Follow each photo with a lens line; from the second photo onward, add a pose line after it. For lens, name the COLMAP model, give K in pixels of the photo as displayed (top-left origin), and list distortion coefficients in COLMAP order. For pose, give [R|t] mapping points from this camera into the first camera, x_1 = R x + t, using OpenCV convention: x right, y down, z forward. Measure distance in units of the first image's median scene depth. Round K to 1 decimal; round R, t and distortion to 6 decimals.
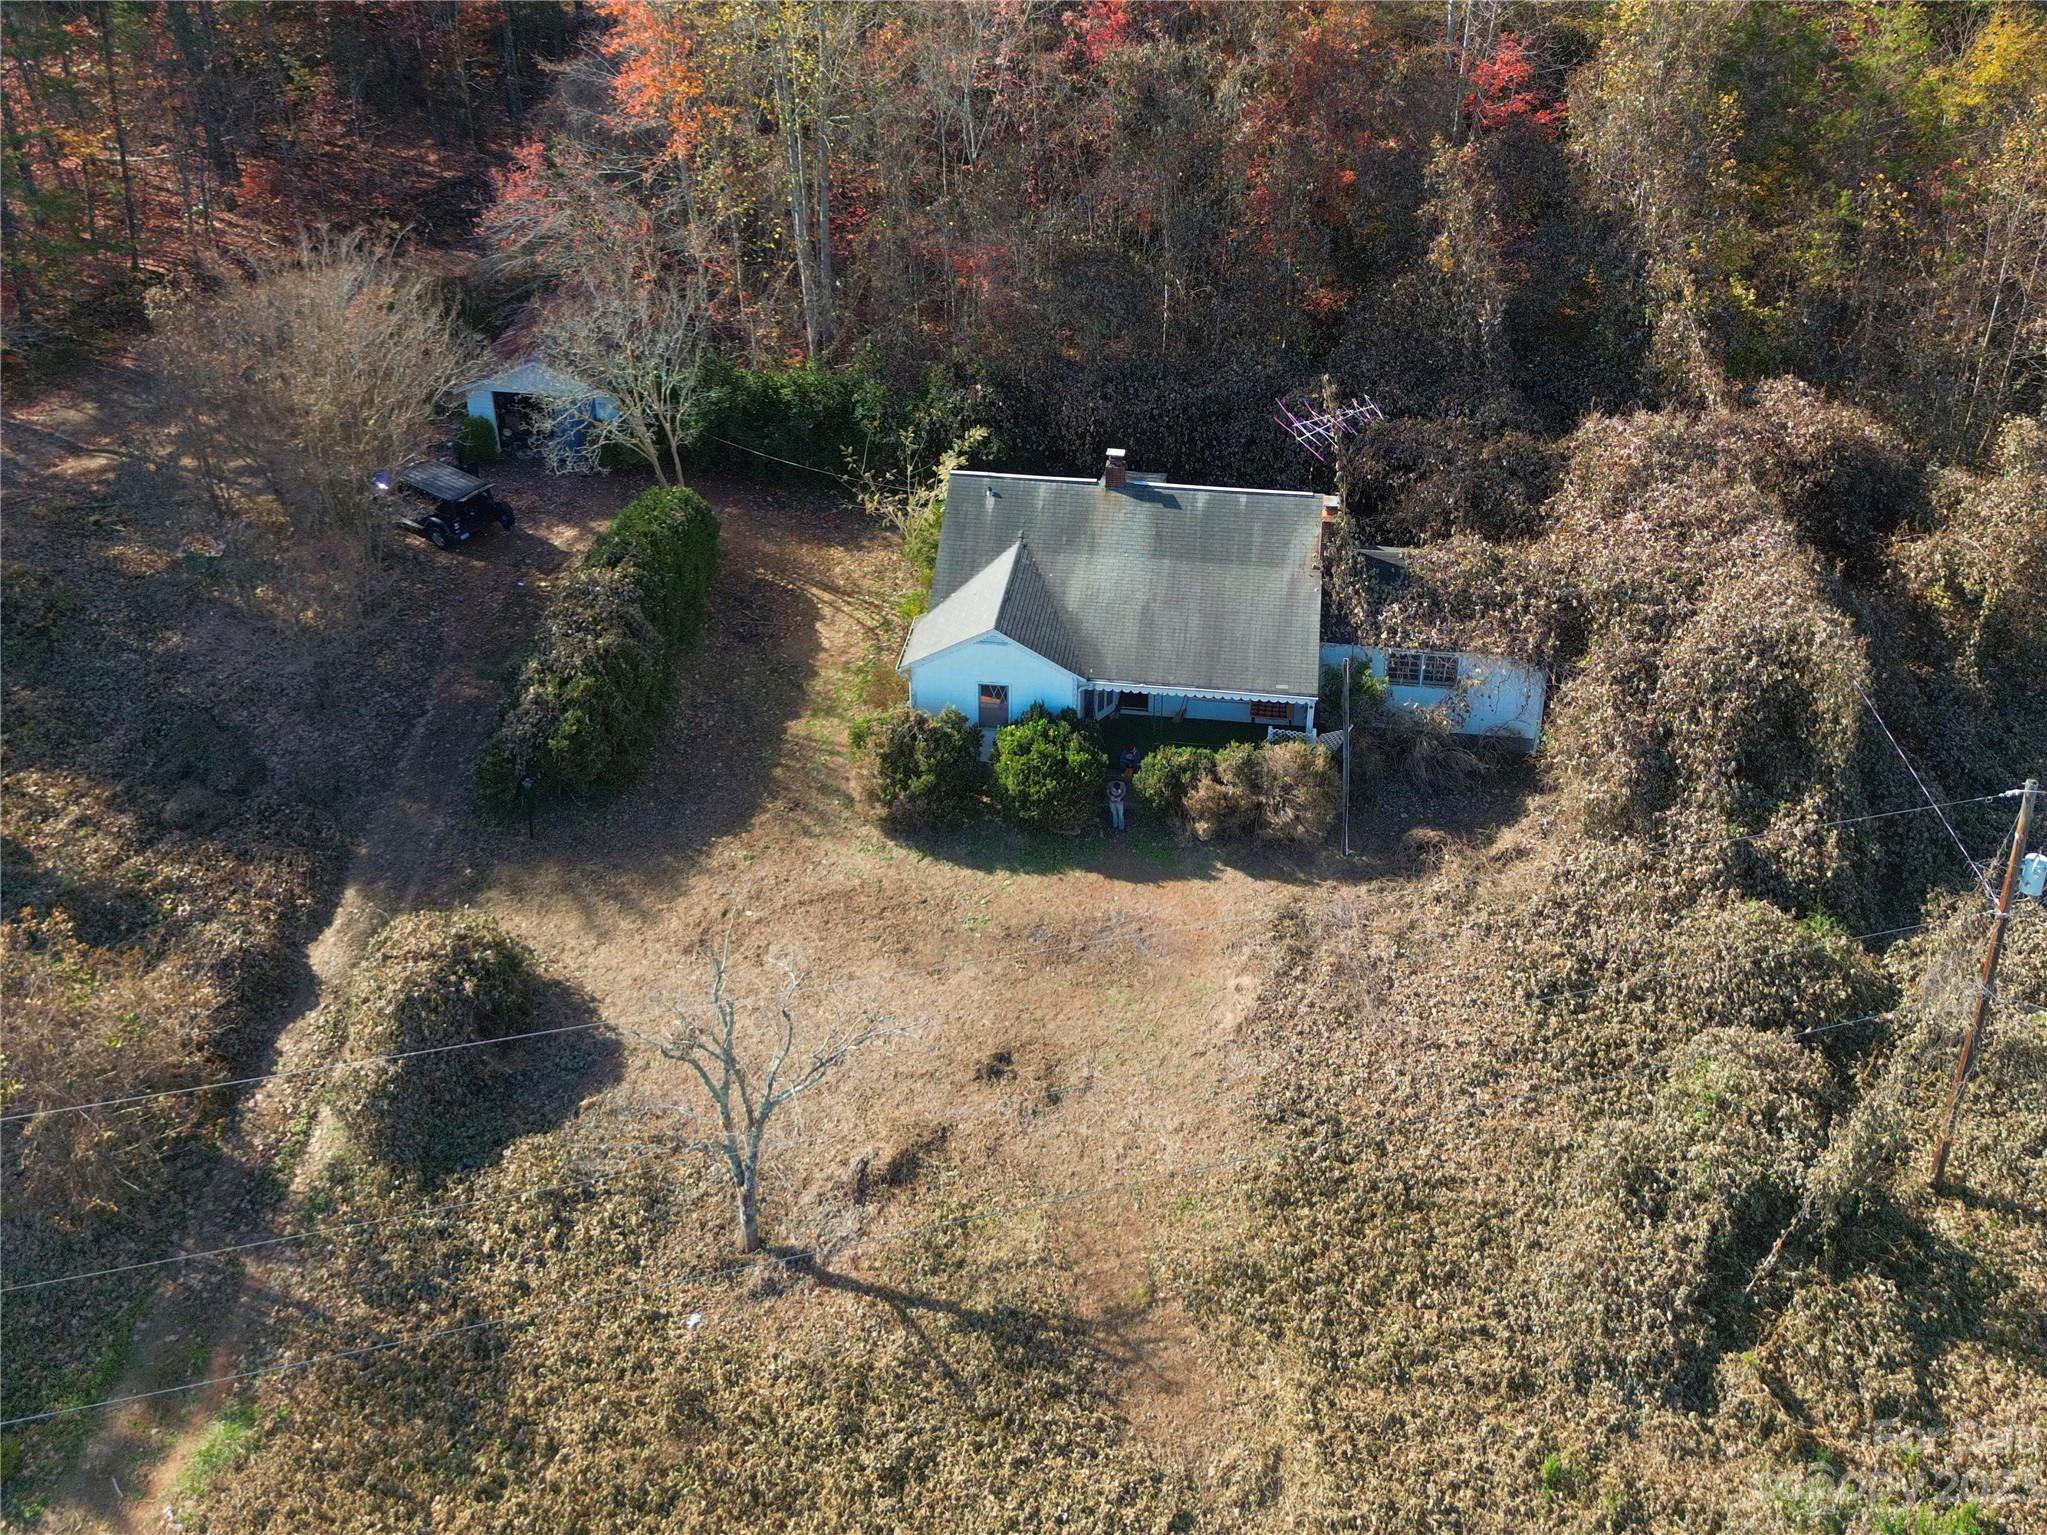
lens RADIAL K [[1659.4, 0, 1022.5], [0, 1659.4, 767.0], [0, 0, 1]] dist [0.010105, 0.002926]
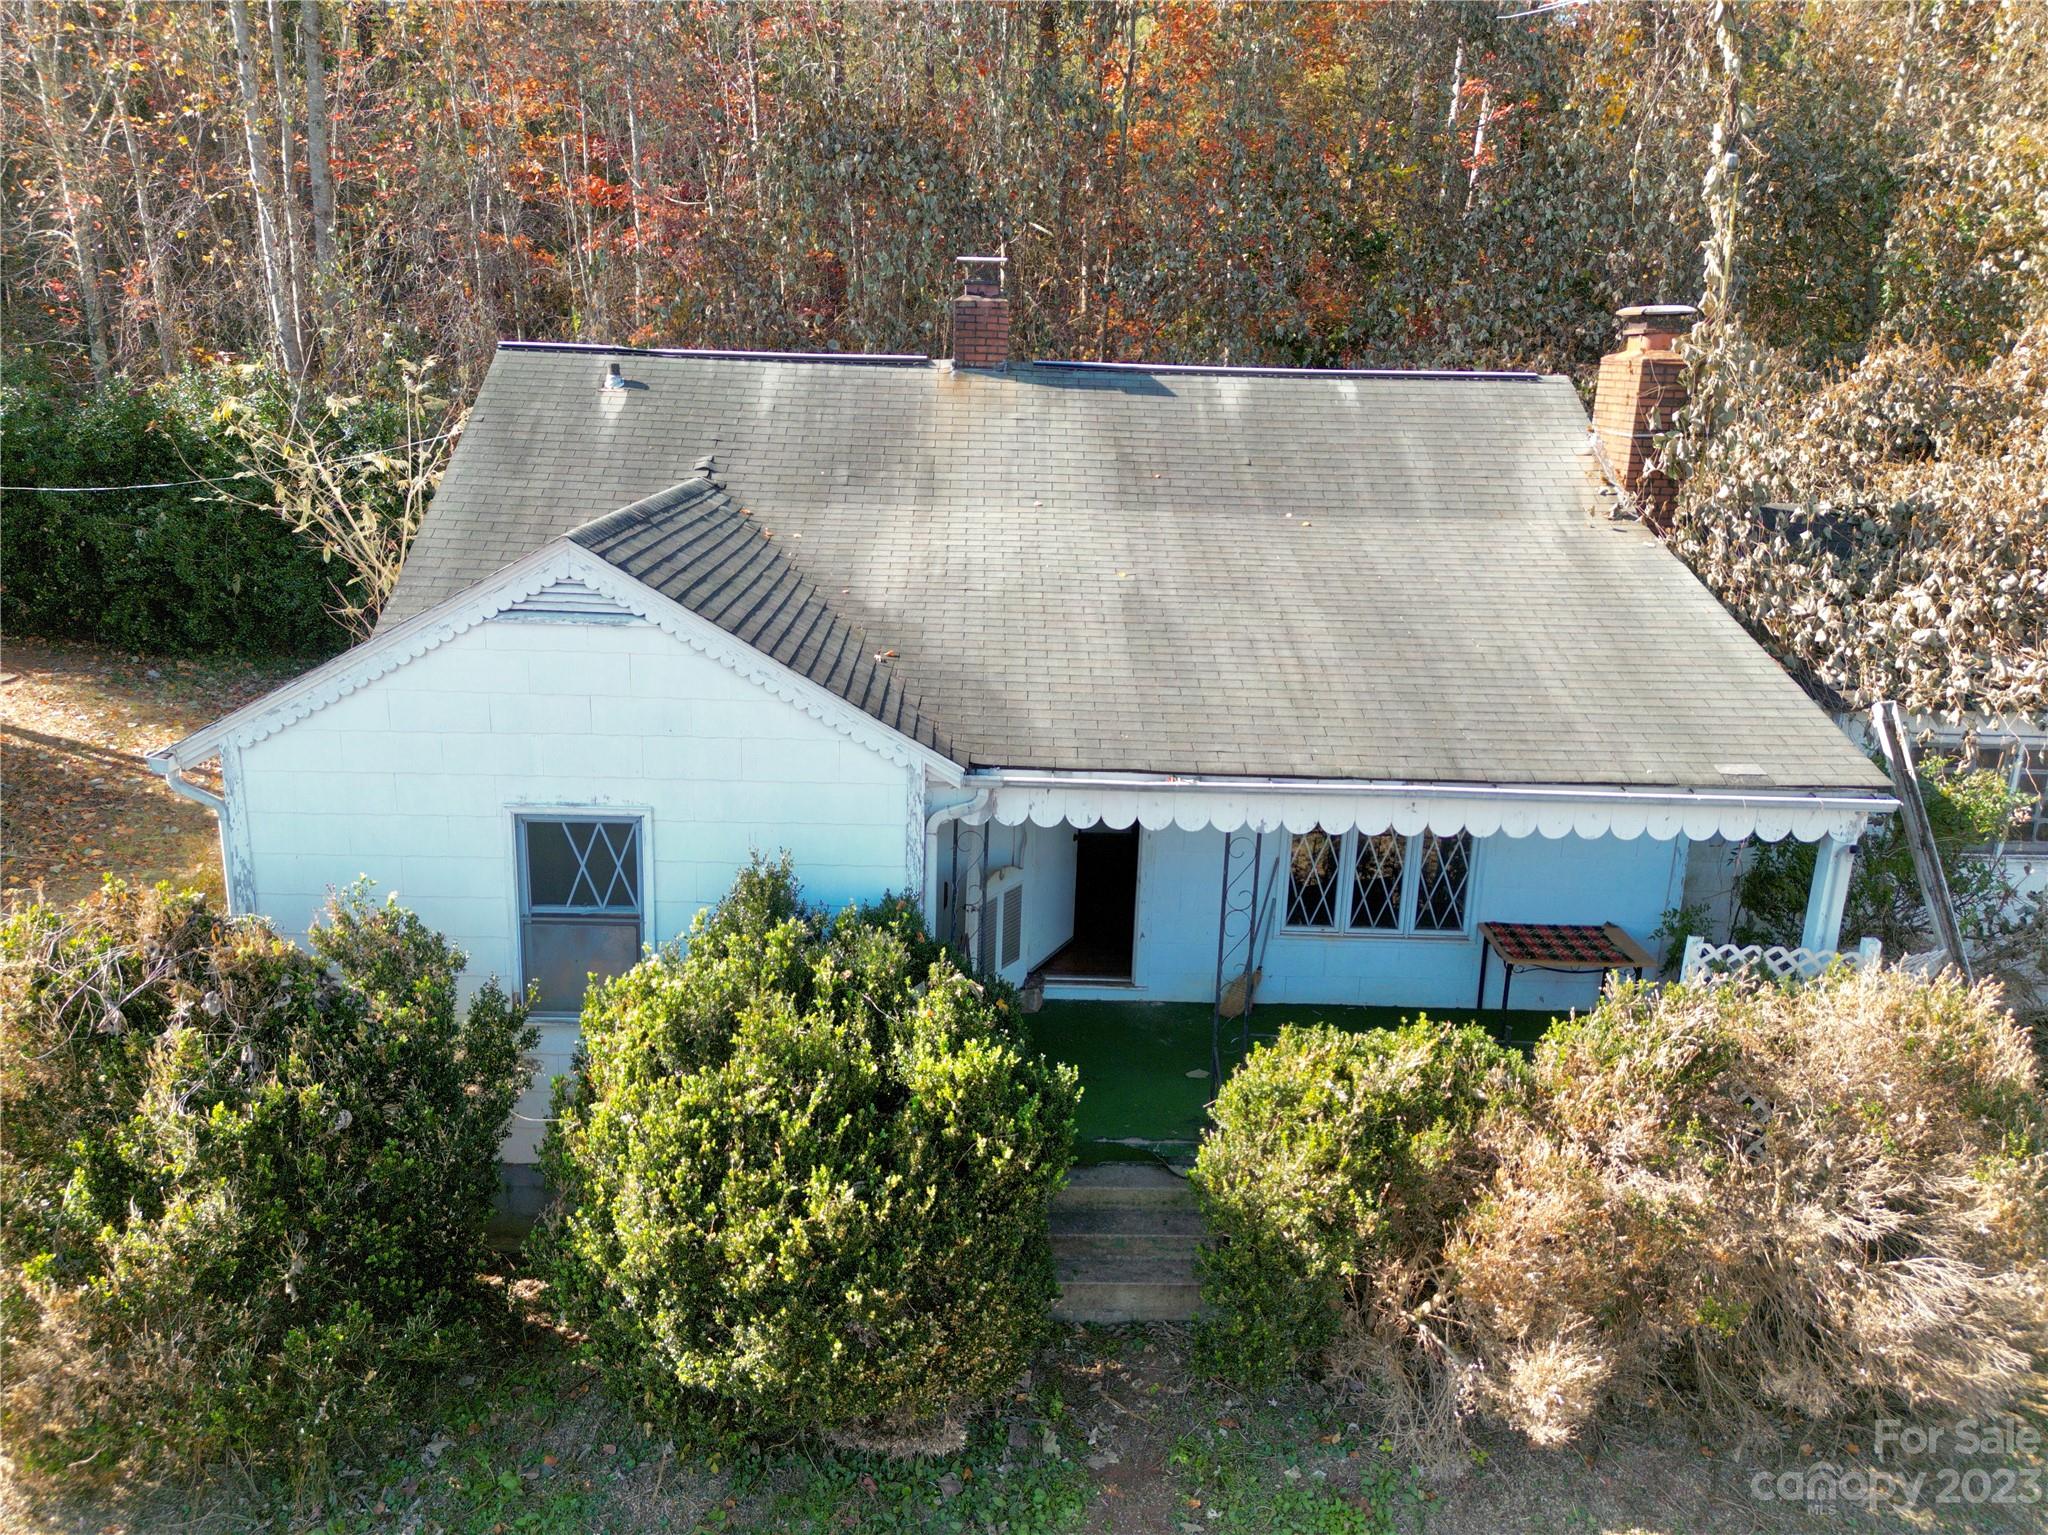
lens RADIAL K [[1660.2, 0, 1029.2], [0, 1660.2, 771.2], [0, 0, 1]] dist [0.010105, 0.002926]
pose [[0.986237, -0.010472, 0.165003, 0.007868], [0.064371, 0.943565, -0.324870, 0.027951], [-0.152289, 0.331021, 0.931254, 0.779389]]
